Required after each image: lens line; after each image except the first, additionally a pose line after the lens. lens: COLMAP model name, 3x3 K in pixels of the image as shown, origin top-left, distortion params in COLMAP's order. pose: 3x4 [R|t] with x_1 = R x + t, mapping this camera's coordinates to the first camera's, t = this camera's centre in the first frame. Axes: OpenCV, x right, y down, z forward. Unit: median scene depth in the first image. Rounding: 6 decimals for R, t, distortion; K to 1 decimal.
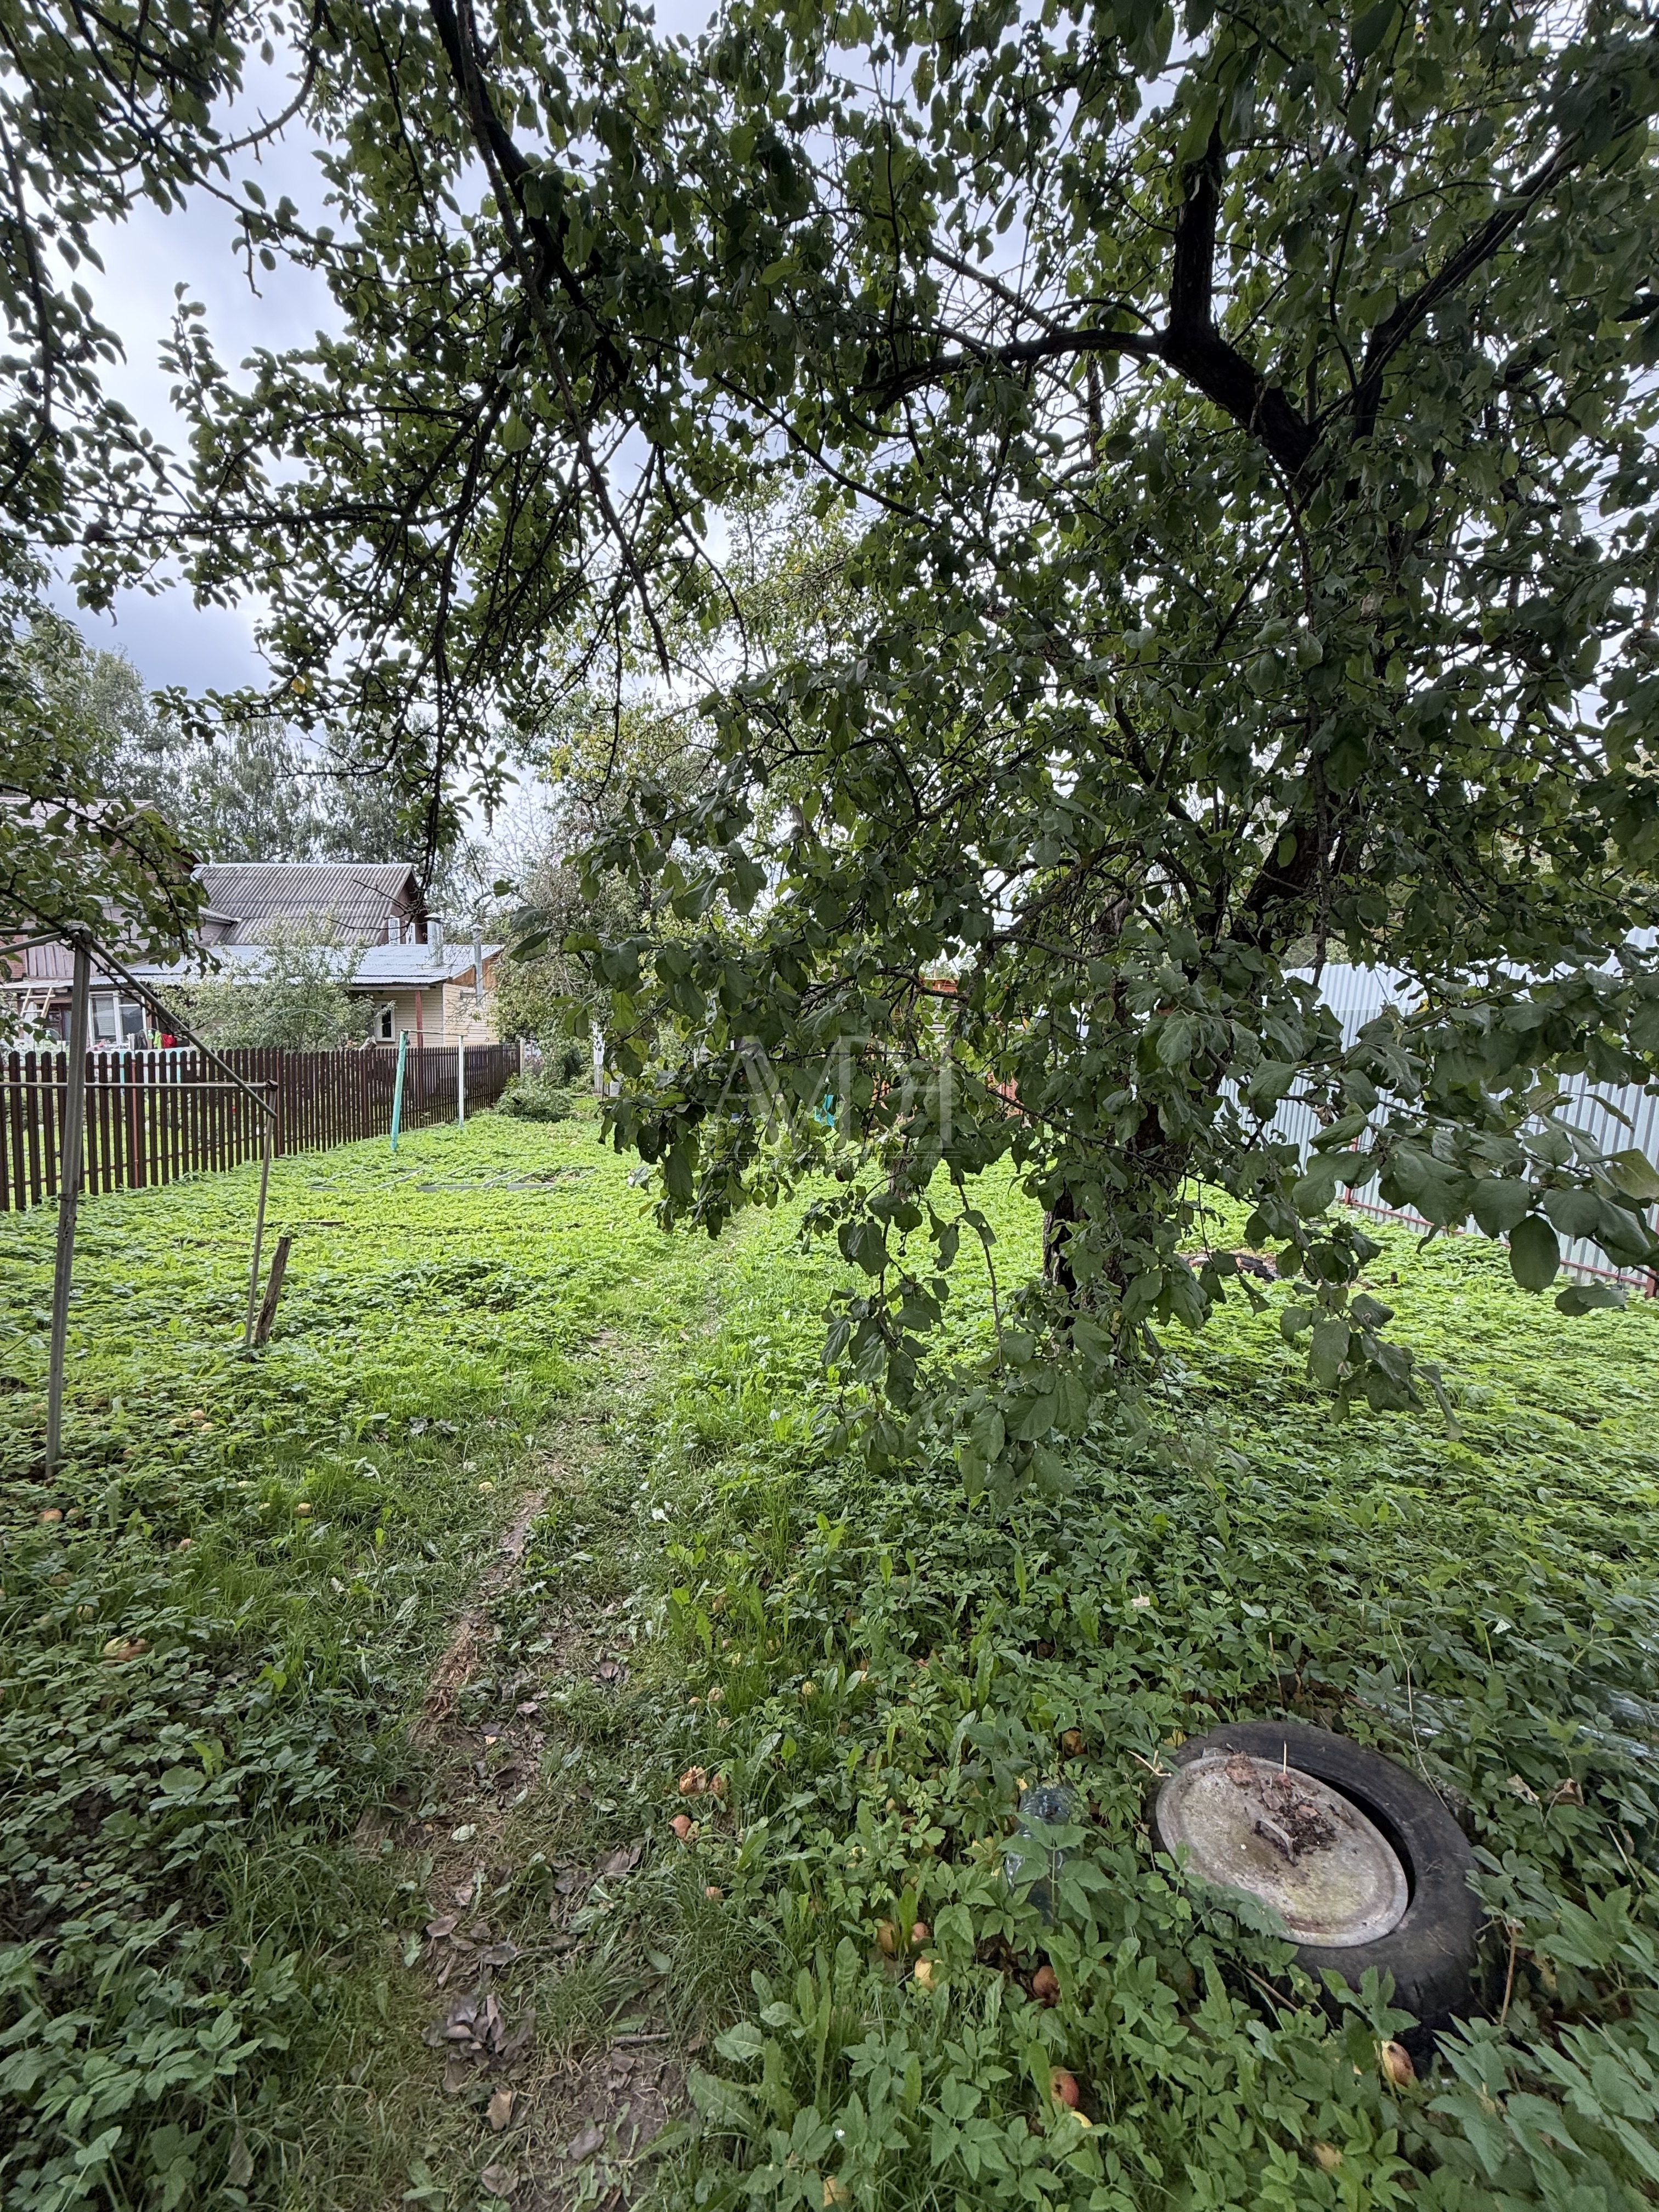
lens RADIAL K [[877.3, 0, 829.5], [0, 877.3, 1090.7], [0, 0, 1]] dist [0.000500, -0.000061]
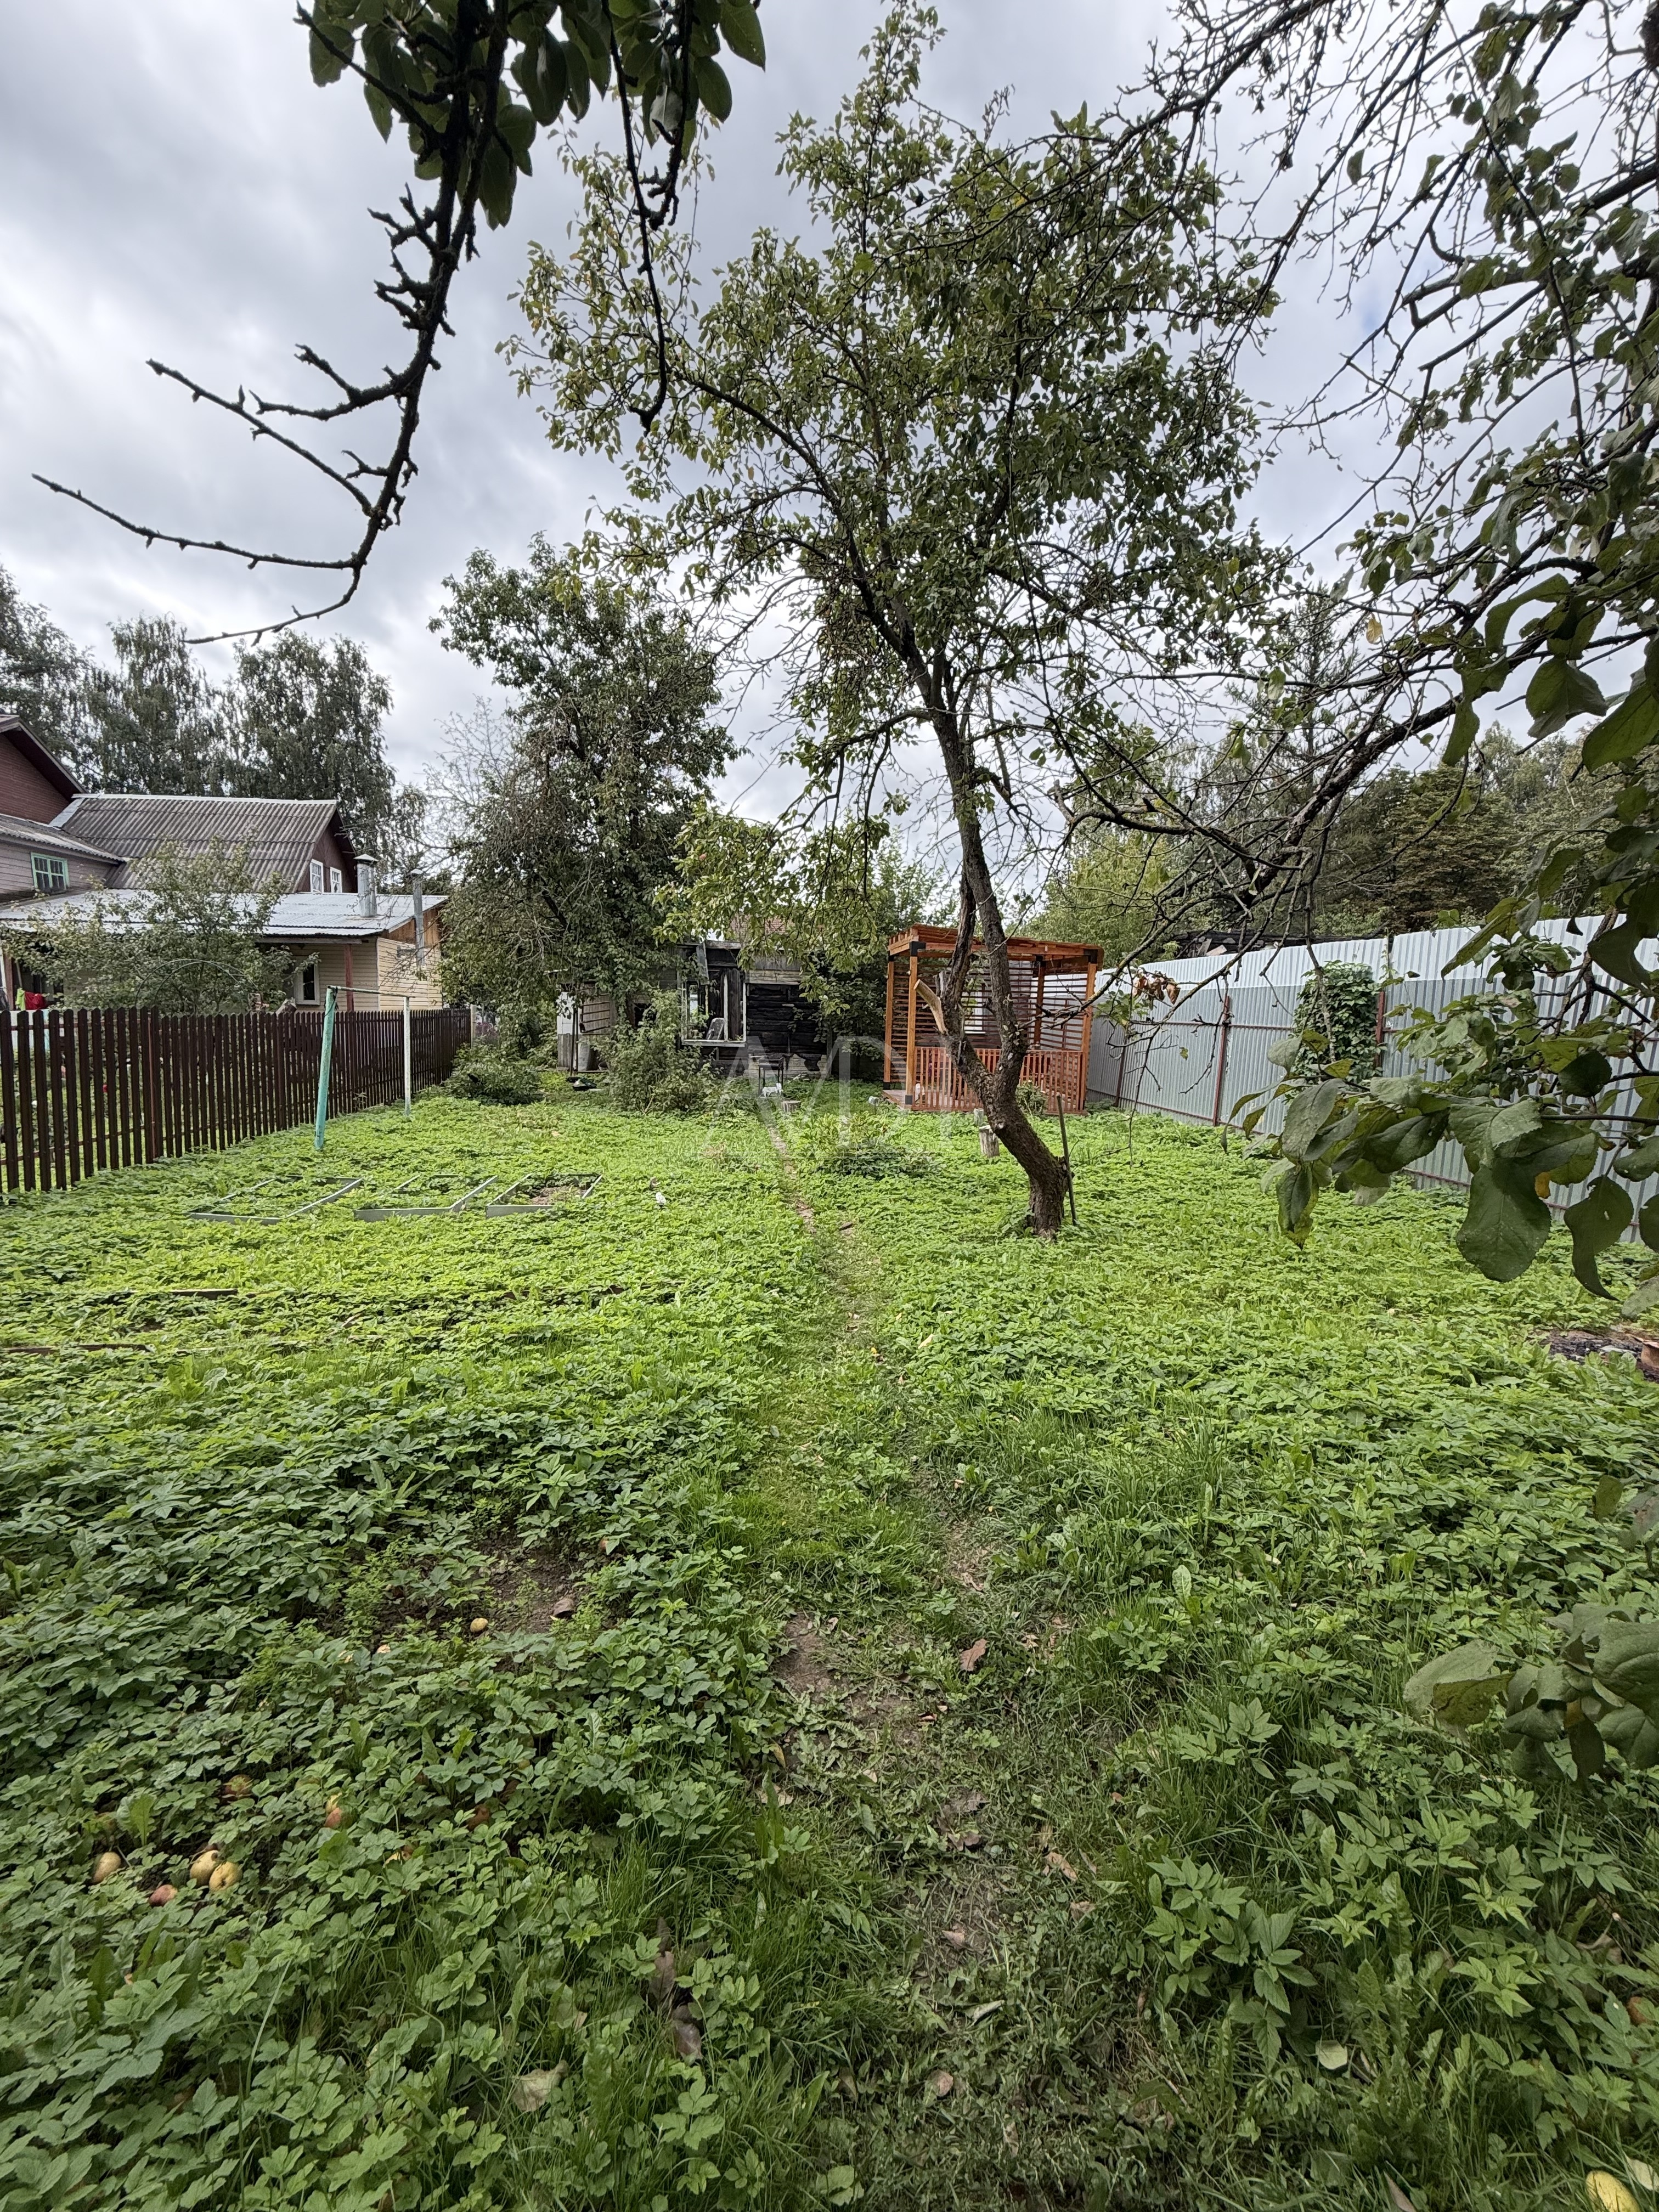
lens RADIAL K [[877.3, 0, 841.2], [0, 877.3, 1091.0], [0, 0, 1]] dist [0.000500, -0.000061]
pose [[0.997133, 0.004574, 0.075535, -0.068484], [-0.007217, 0.999370, 0.034746, -0.006424], [-0.075329, -0.035191, 0.996538, 0.139149]]
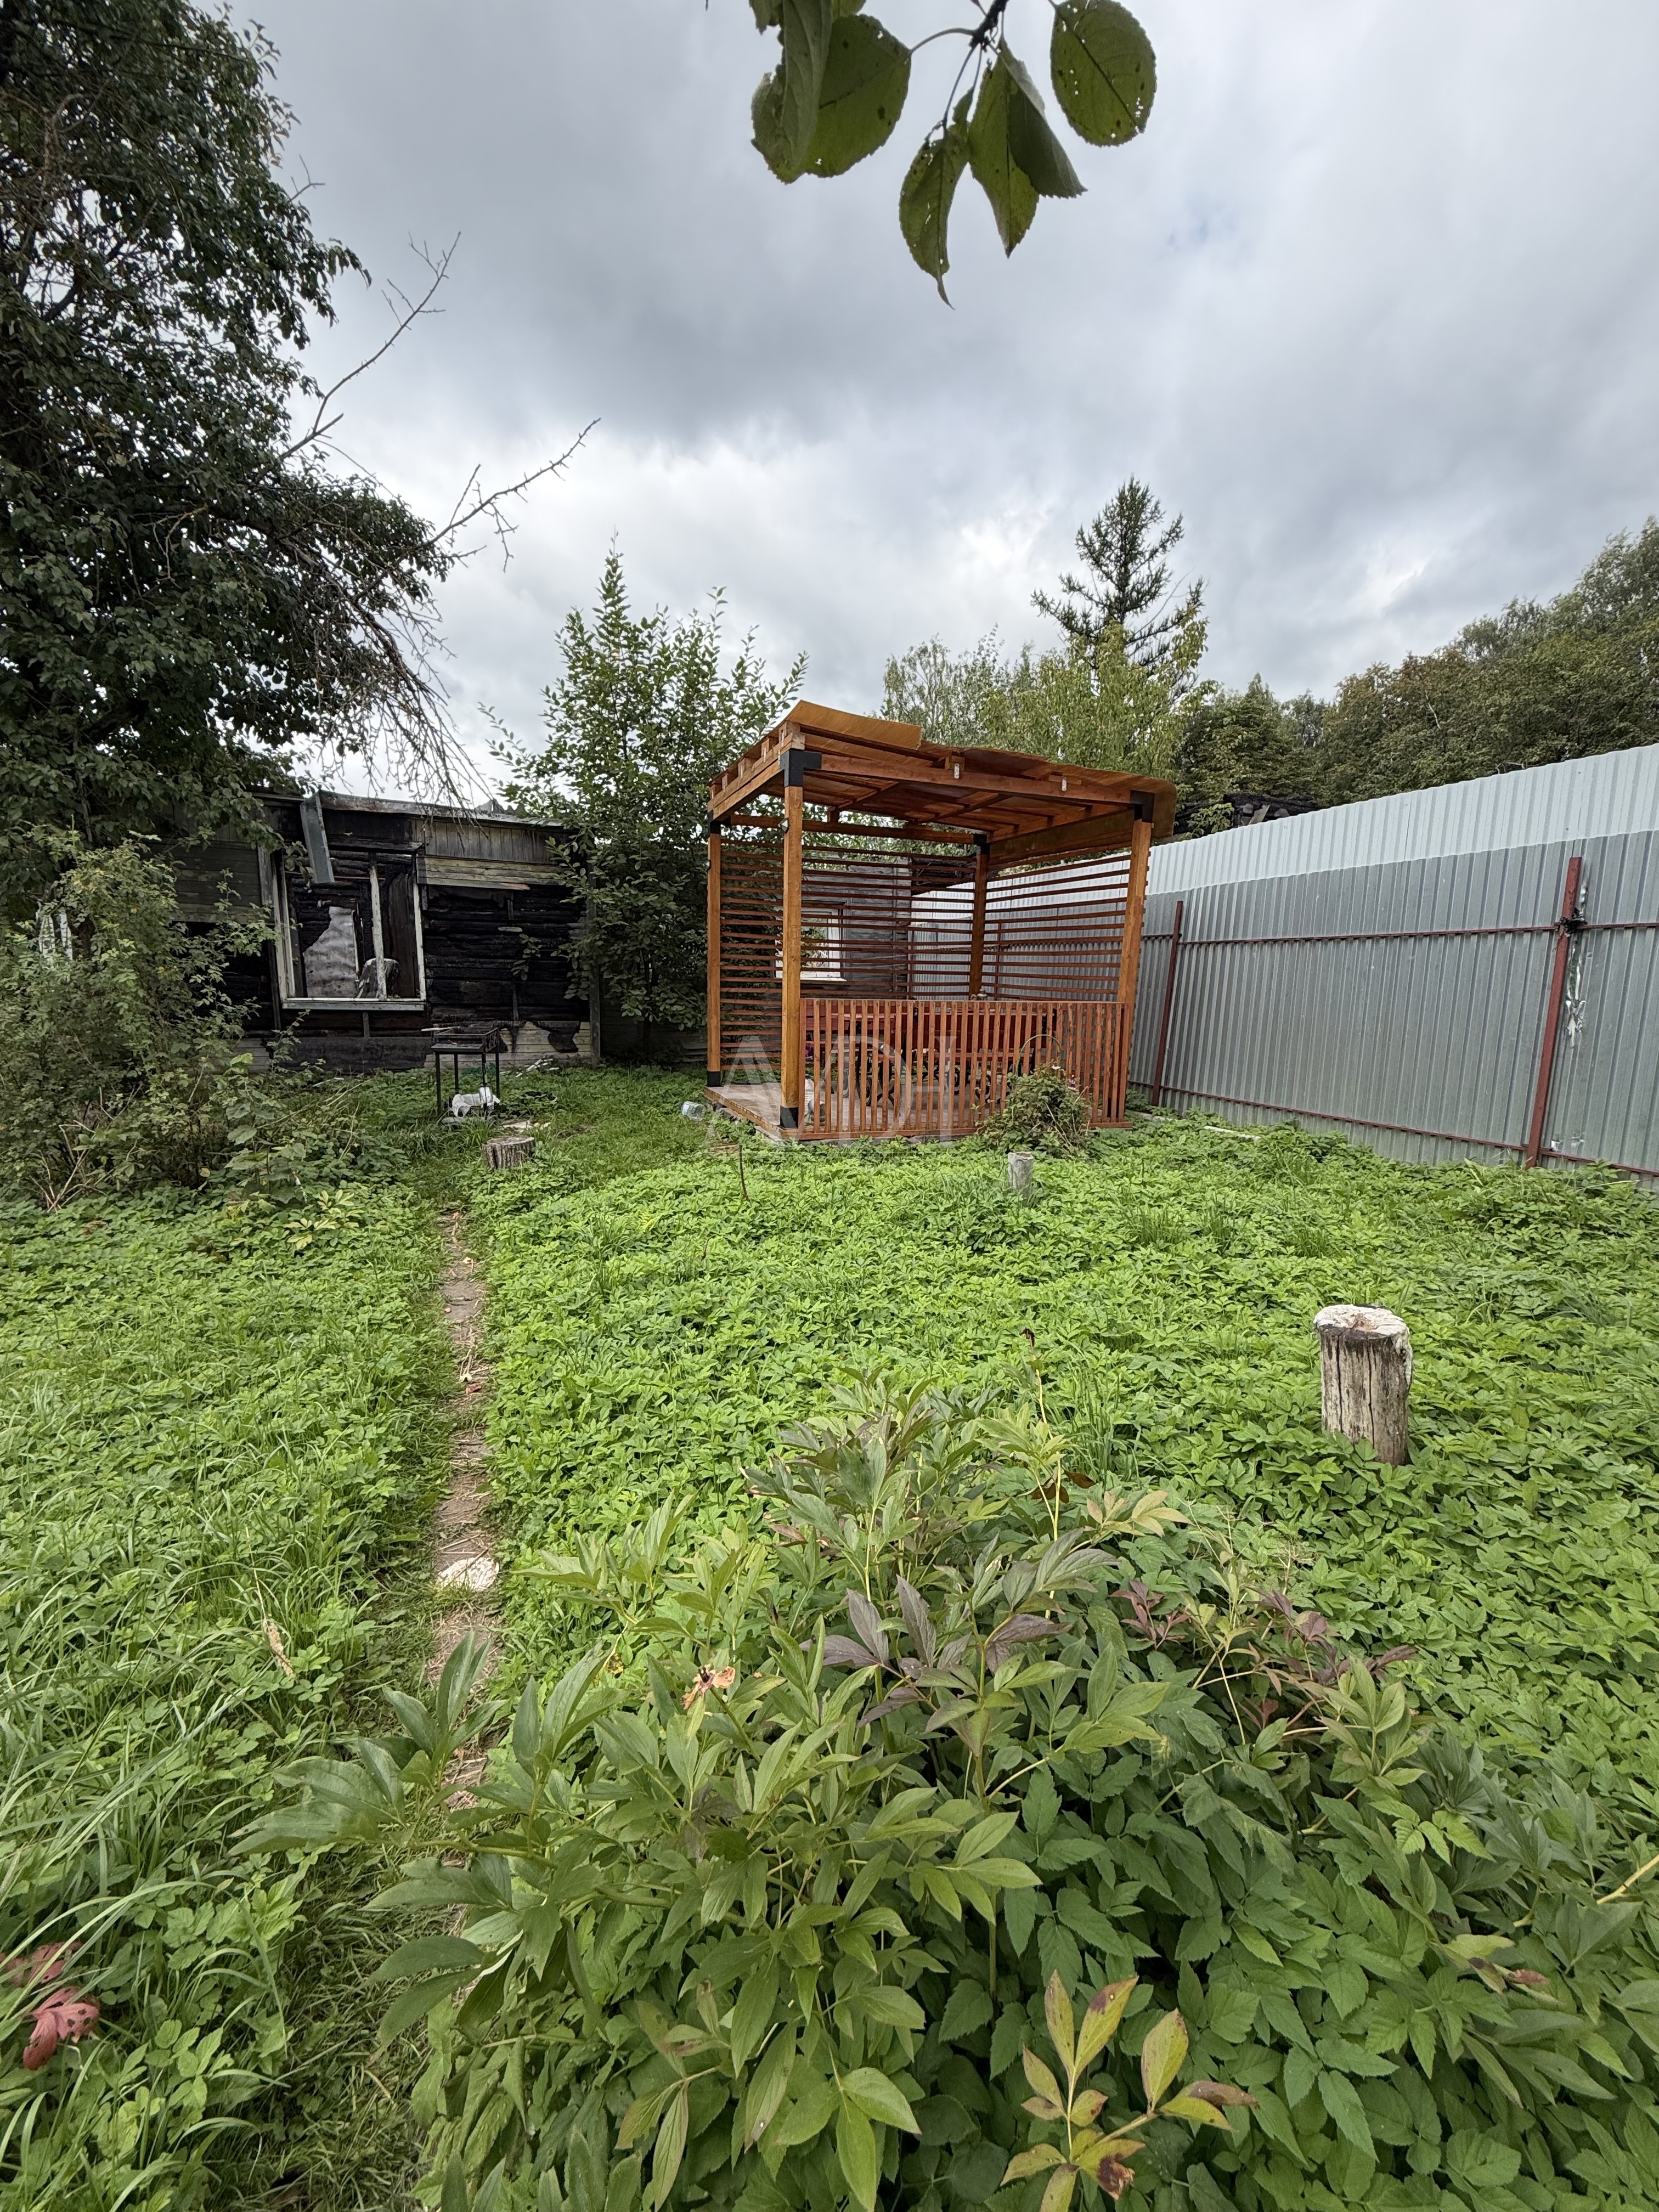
lens RADIAL K [[877.3, 0, 827.4], [0, 877.3, 1100.7], [0, 0, 1]] dist [0.000500, -0.000061]
pose [[0.945430, -0.044637, 0.322752, -0.053564], [0.018052, 0.996226, 0.084900, -0.007400], [-0.325324, -0.074440, 0.942668, 0.462088]]
